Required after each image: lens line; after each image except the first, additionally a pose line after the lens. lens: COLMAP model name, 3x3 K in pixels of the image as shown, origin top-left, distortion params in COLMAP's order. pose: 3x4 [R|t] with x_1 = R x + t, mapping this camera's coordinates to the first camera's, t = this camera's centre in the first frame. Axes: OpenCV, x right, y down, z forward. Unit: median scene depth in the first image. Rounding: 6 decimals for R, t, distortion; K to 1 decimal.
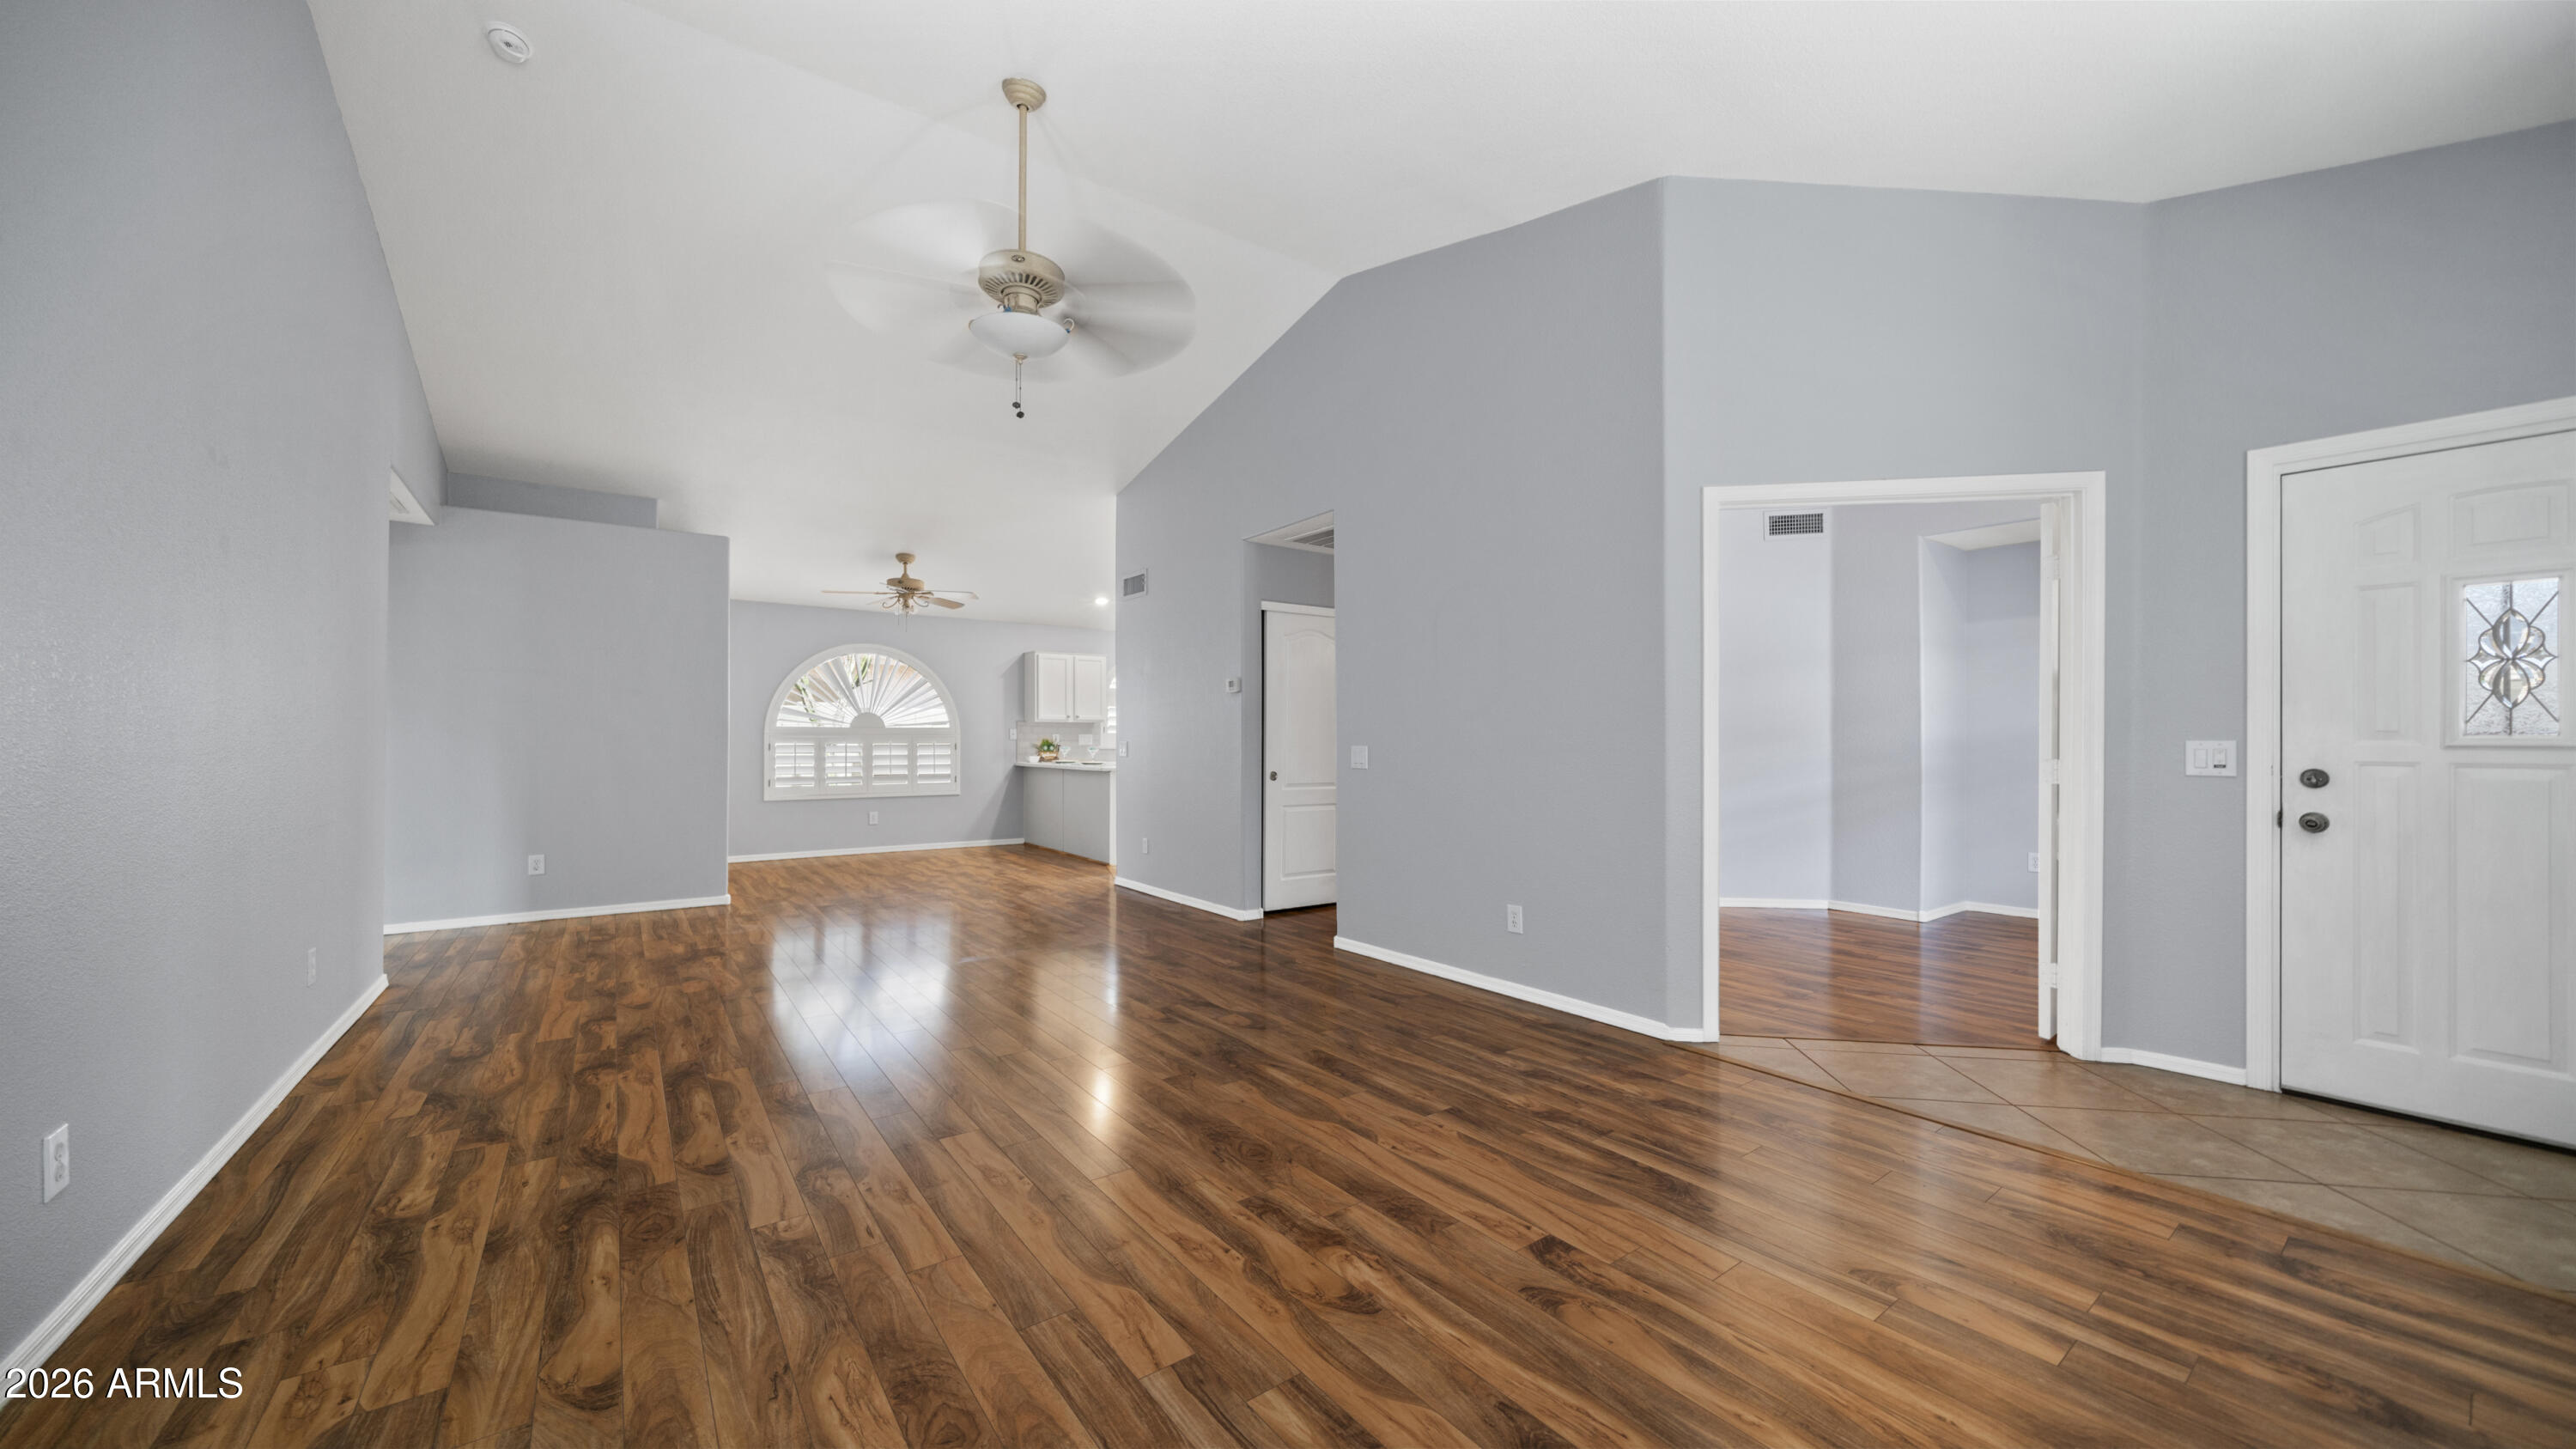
lens RADIAL K [[1009.3, 0, 1295.1], [0, 1009.3, 735.2], [0, 0, 1]] dist [-0.003307, -0.000866]
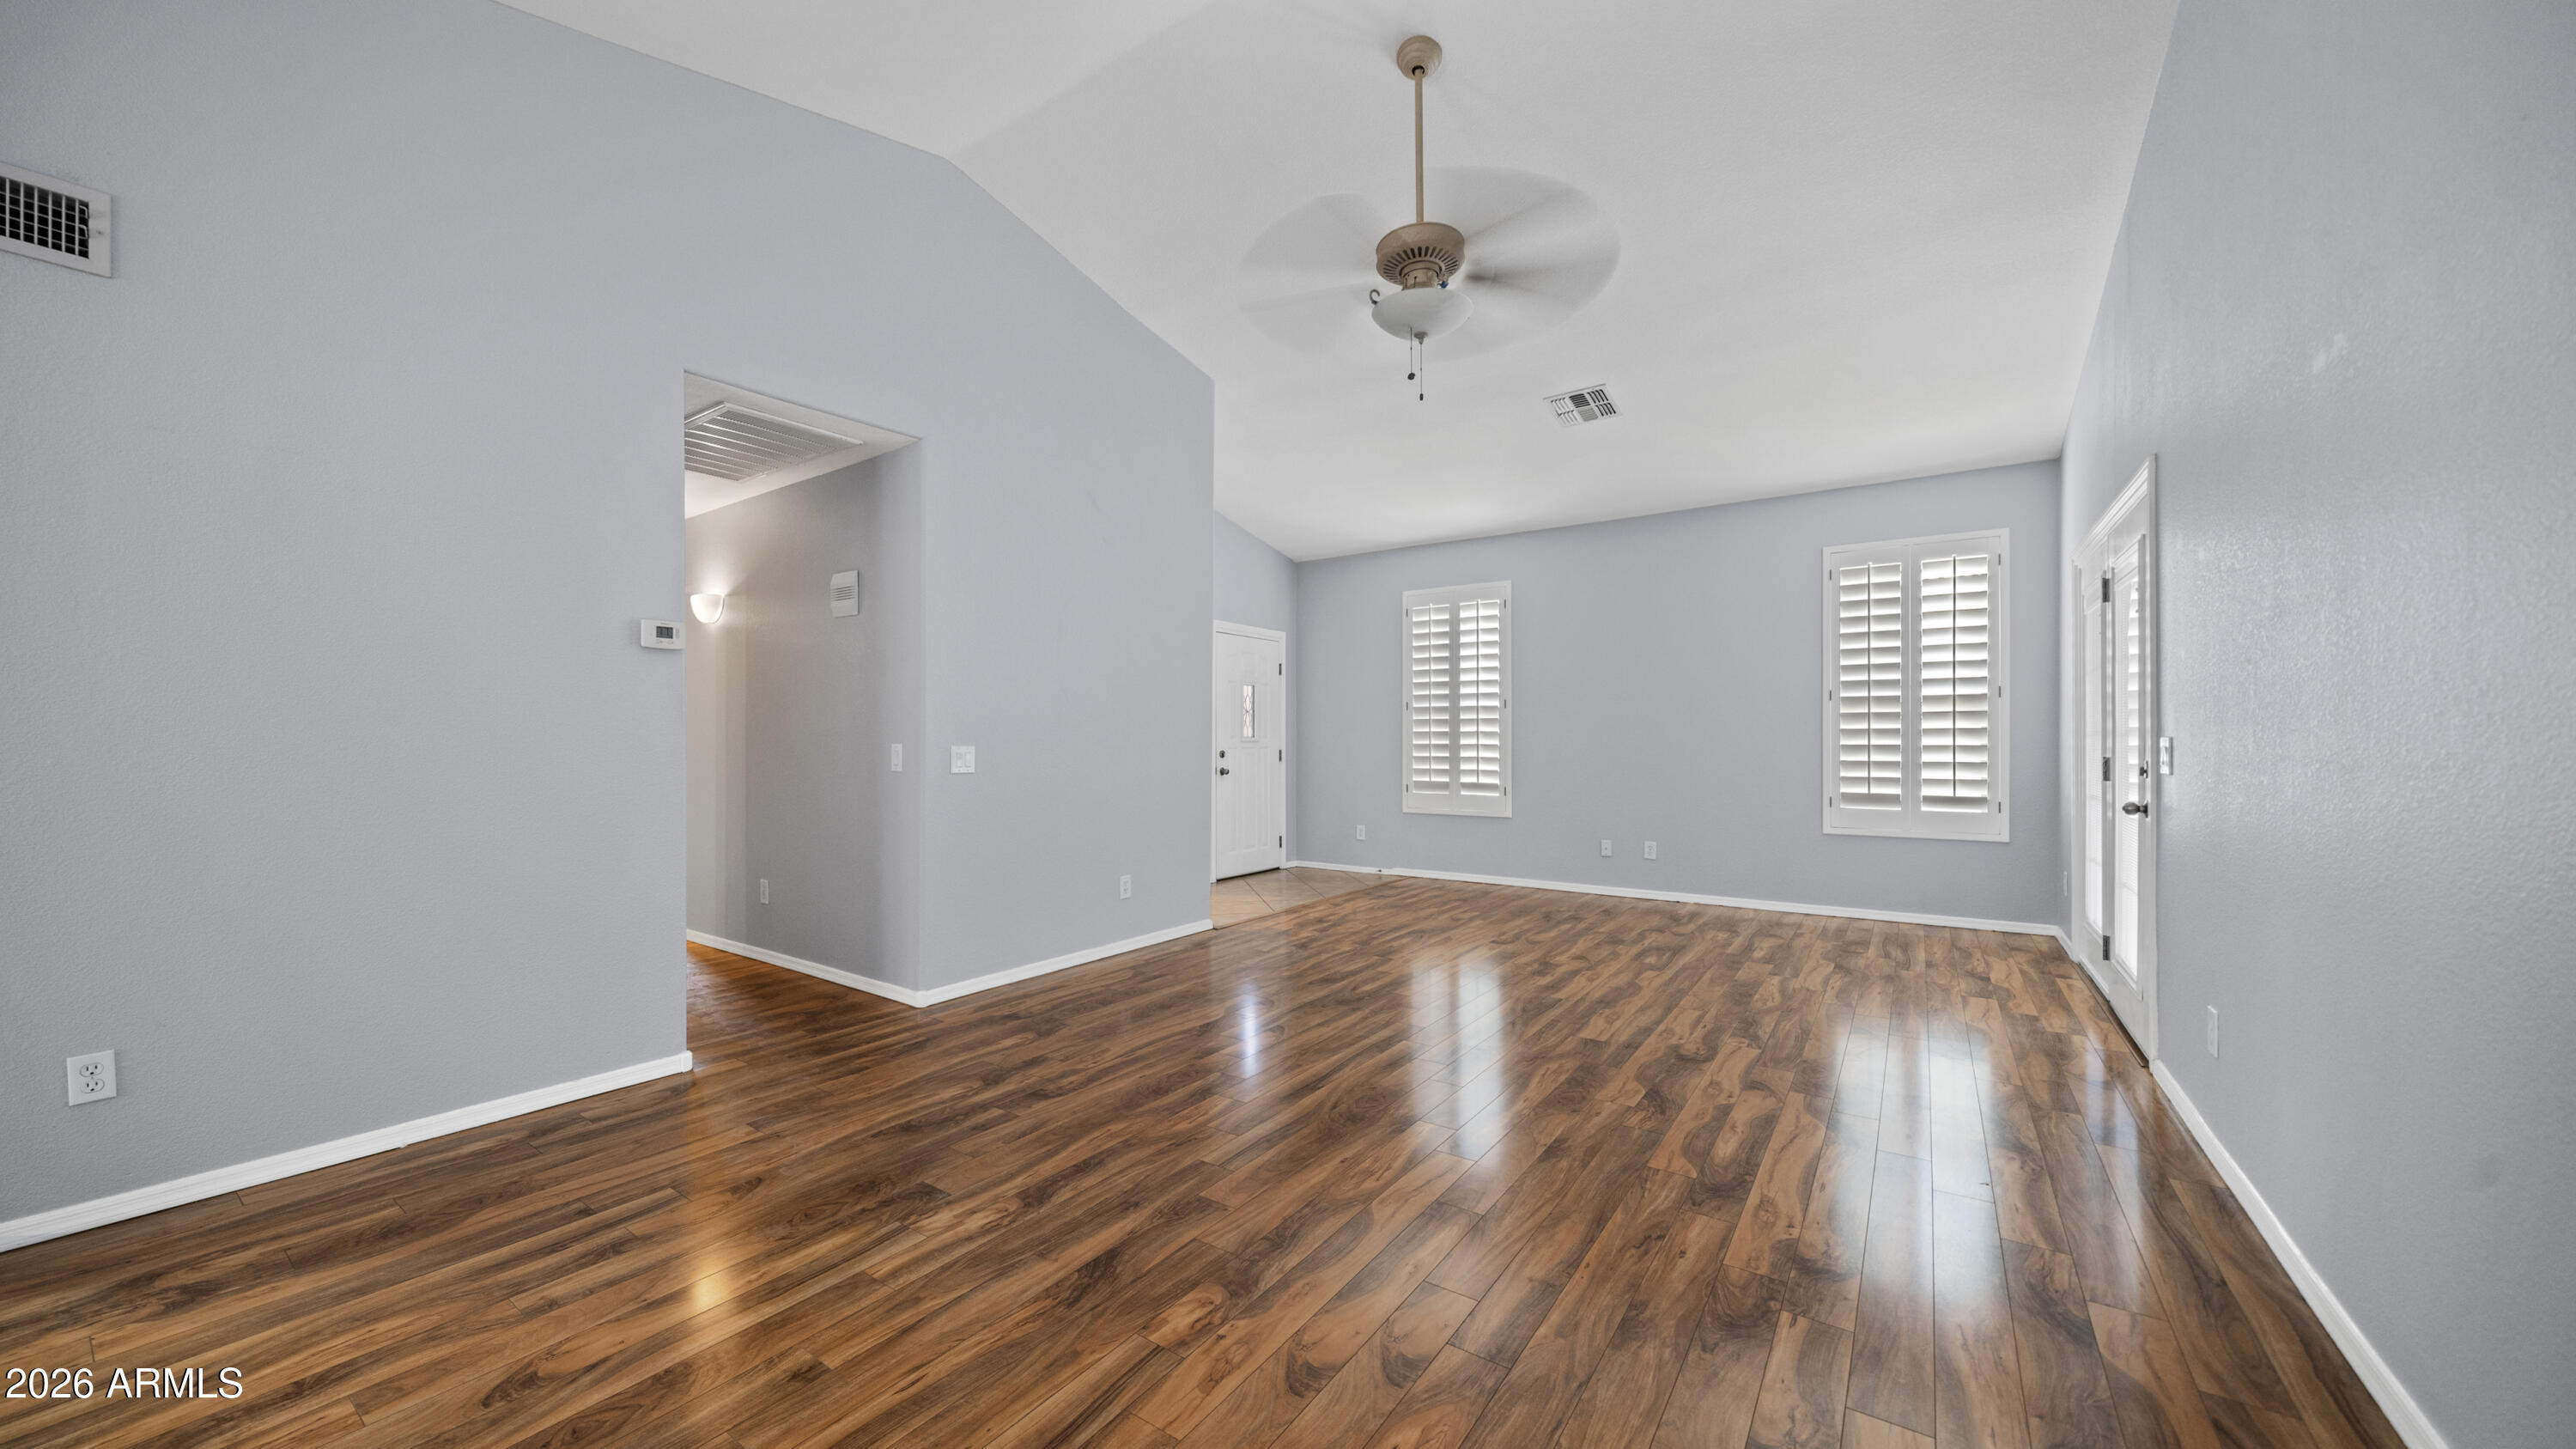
lens RADIAL K [[932.7, 0, 1292.2], [0, 932.7, 733.3], [0, 0, 1]] dist [-0.001133, -0.000017]
pose [[-0.374484, 0.006482, 0.927211, -1.232486], [-0.002767, 0.999963, -0.008108, 0.008653], [-0.927229, -0.005602, -0.374452, 1.696321]]
